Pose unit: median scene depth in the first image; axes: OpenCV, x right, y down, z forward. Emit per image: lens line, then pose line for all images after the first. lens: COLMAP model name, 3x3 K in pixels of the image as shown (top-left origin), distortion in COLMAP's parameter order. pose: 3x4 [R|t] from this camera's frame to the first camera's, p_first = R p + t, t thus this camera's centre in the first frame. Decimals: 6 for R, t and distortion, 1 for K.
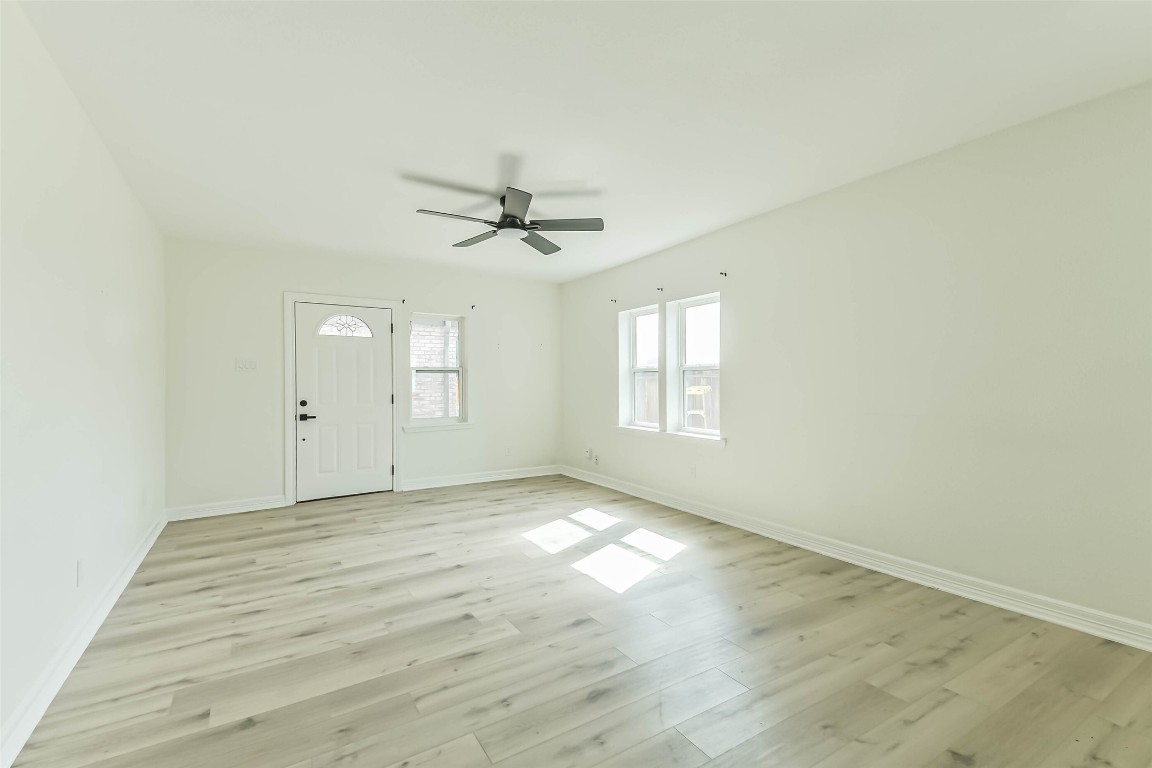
lens RADIAL K [[498.0, 0, 580.8], [0, 498.0, 385.6], [0, 0, 1]] dist [0.088643, -0.042148]
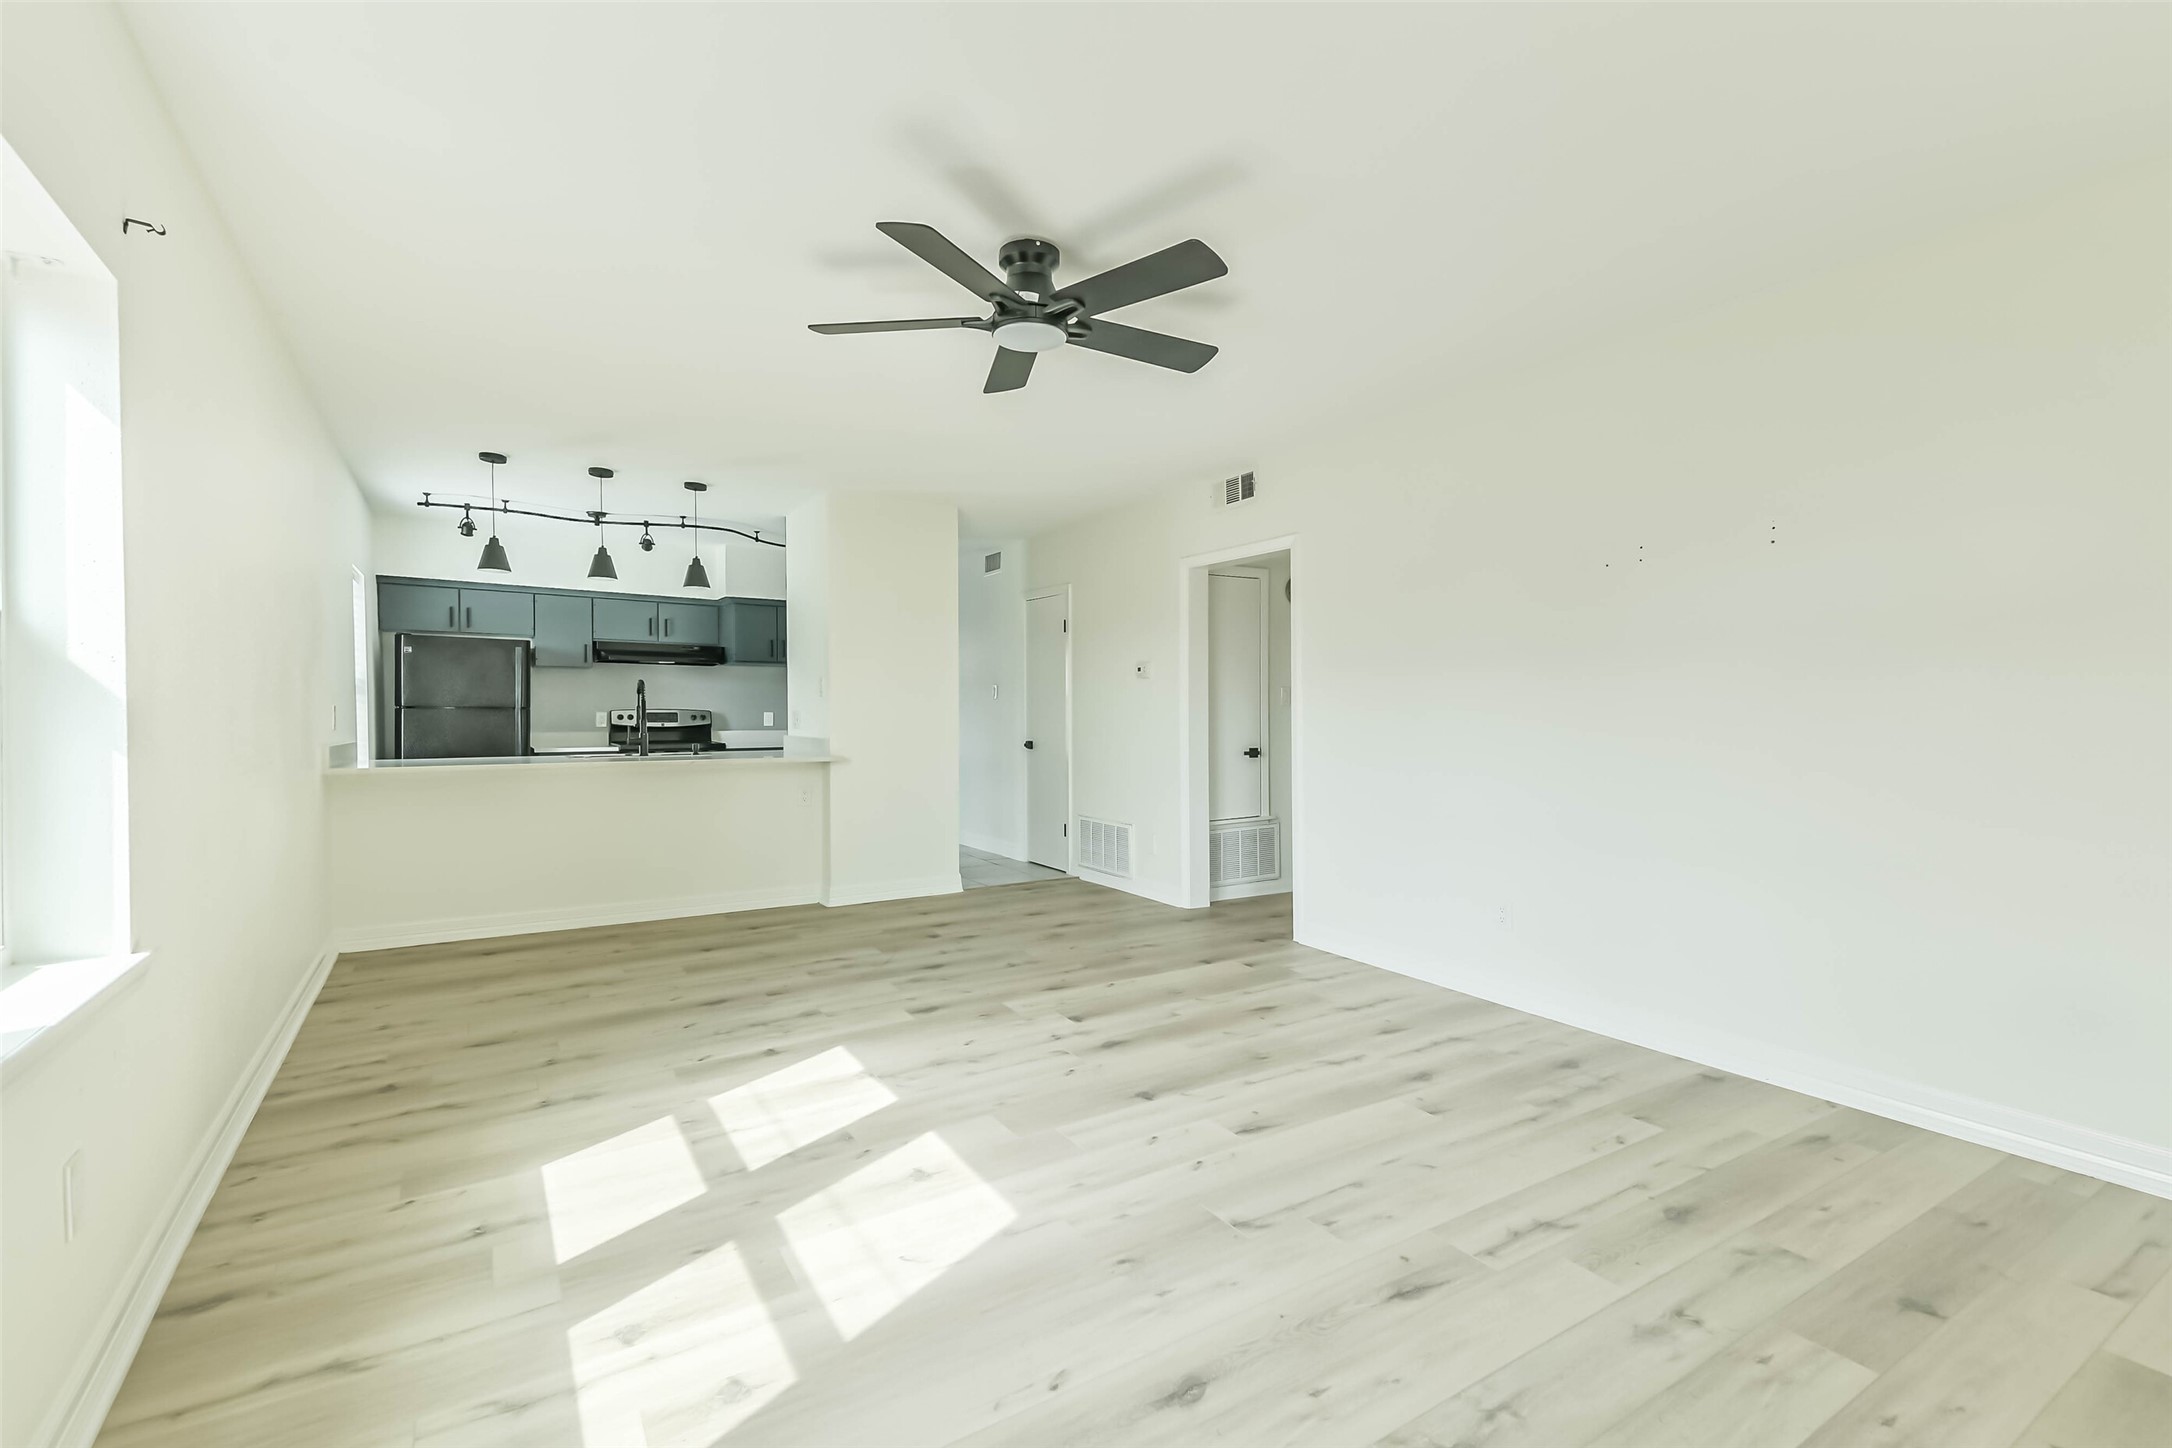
lens RADIAL K [[939.0, 0, 1095.1], [0, 939.0, 727.0], [0, 0, 1]] dist [0.088643, -0.042148]
pose [[-0.999920, 0.005623, -0.011300, -0.203574], [0.005316, 0.999621, 0.027007, -0.004255], [0.011447, 0.026945, -0.999571, 2.035528]]
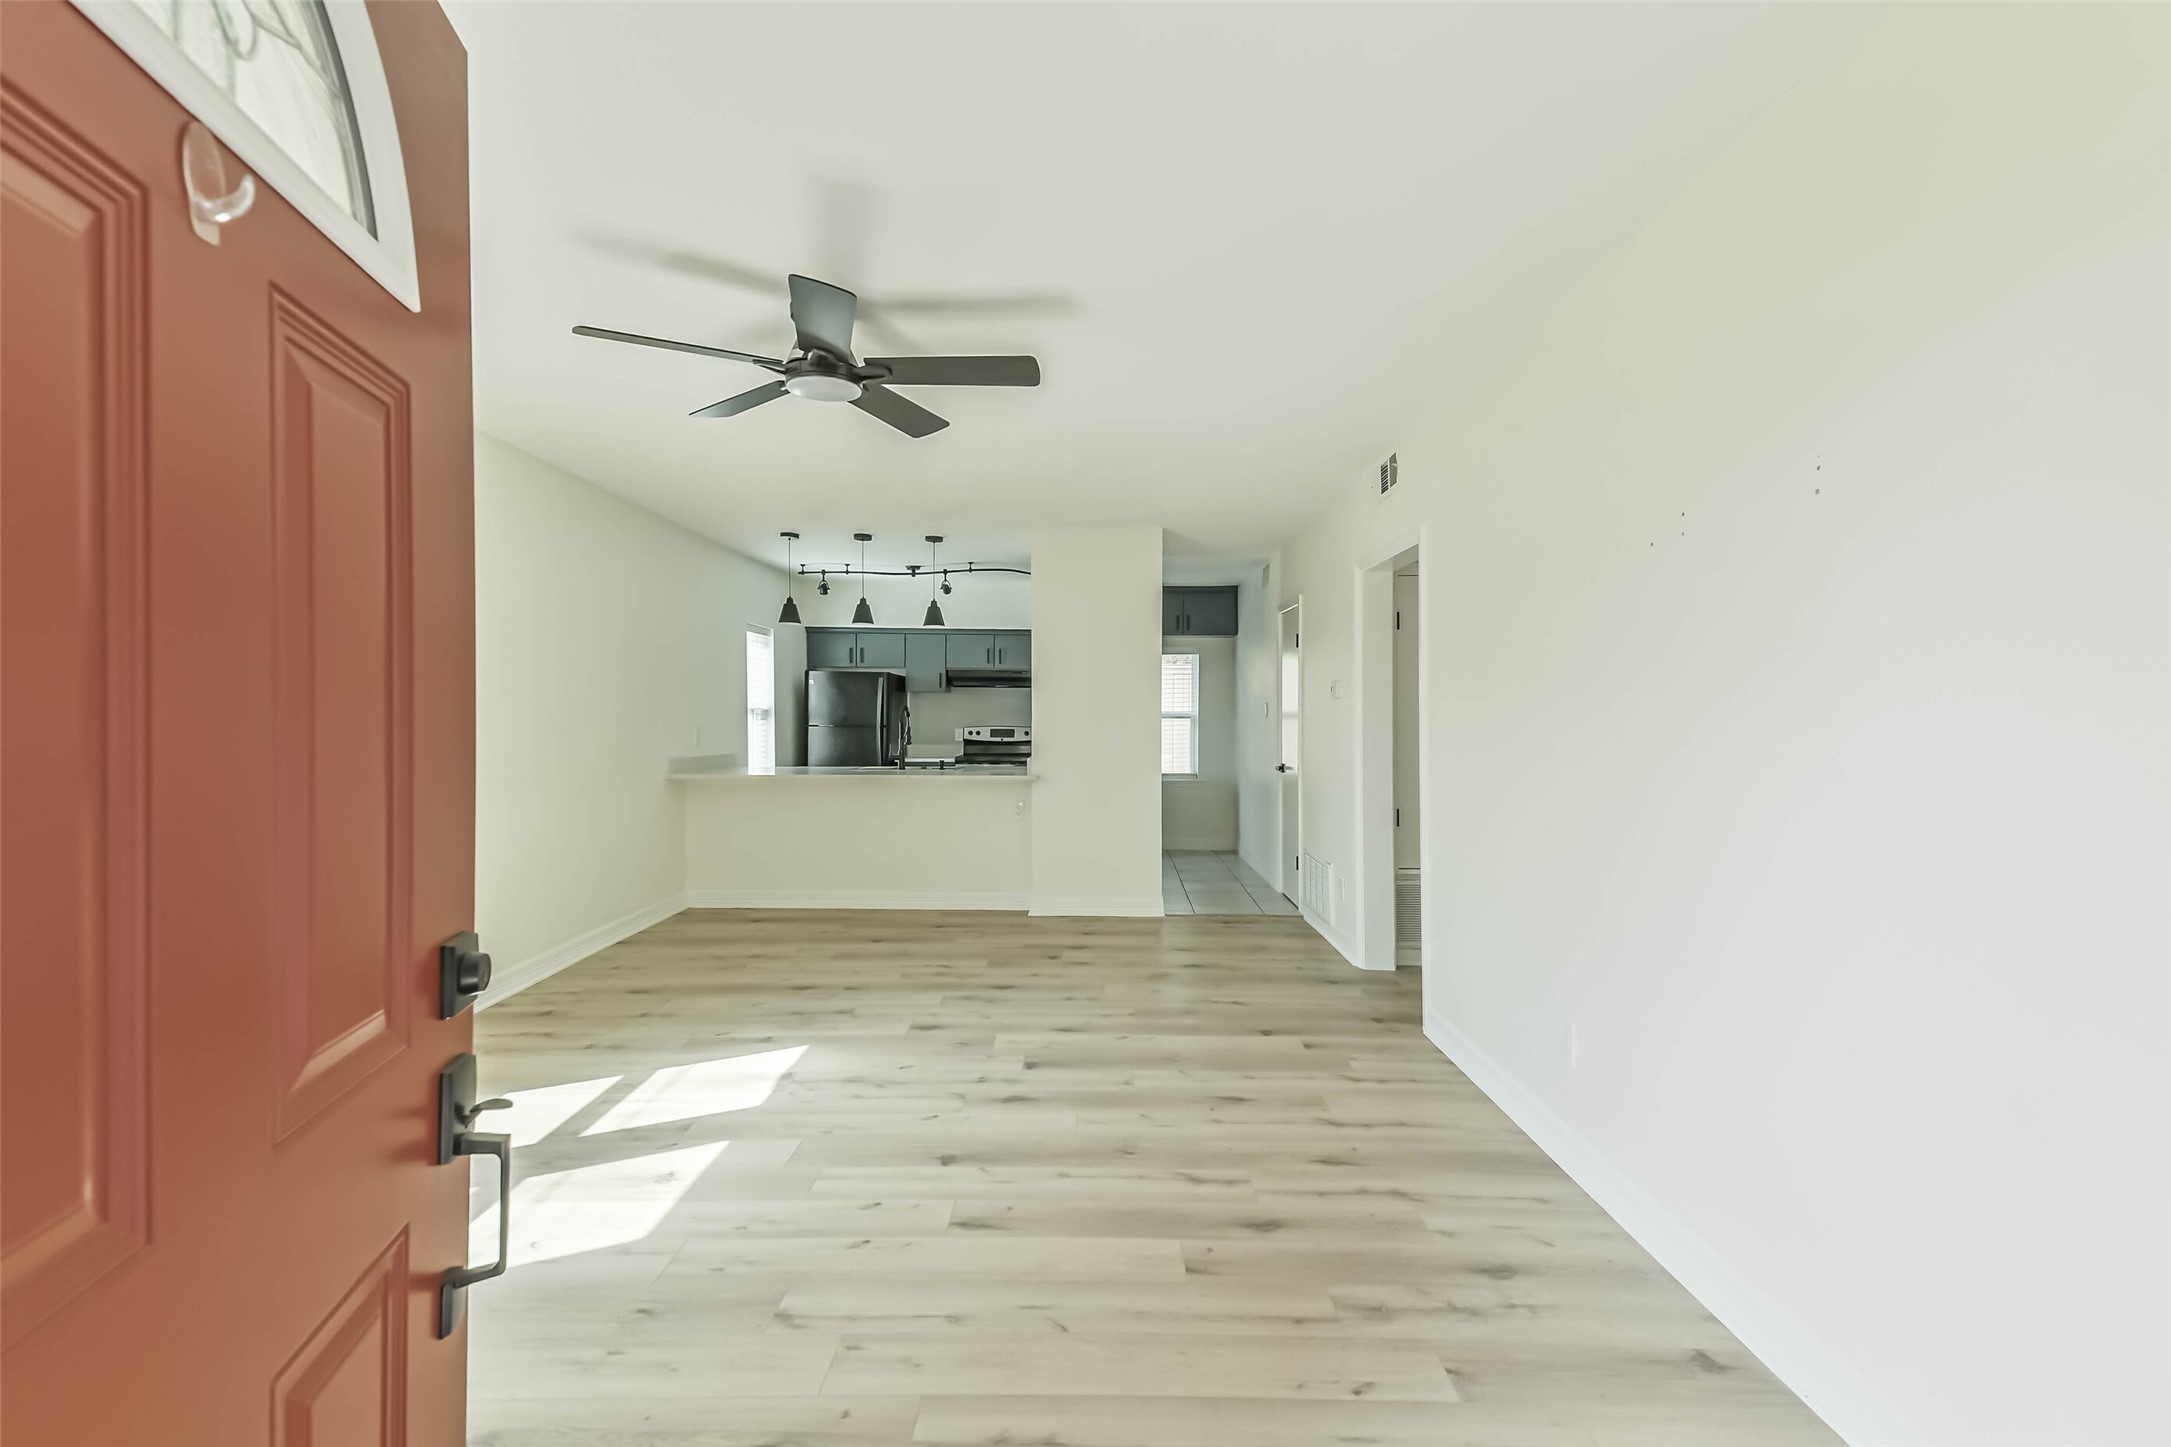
lens RADIAL K [[938.6, 0, 1094.6], [0, 938.6, 726.5], [0, 0, 1]] dist [0.088643, -0.042148]
pose [[-0.847523, -0.001699, 0.530756, -0.858269], [0.007456, 0.999858, 0.015107, -0.030012], [-0.530707, 0.016761, -0.847390, 1.776950]]
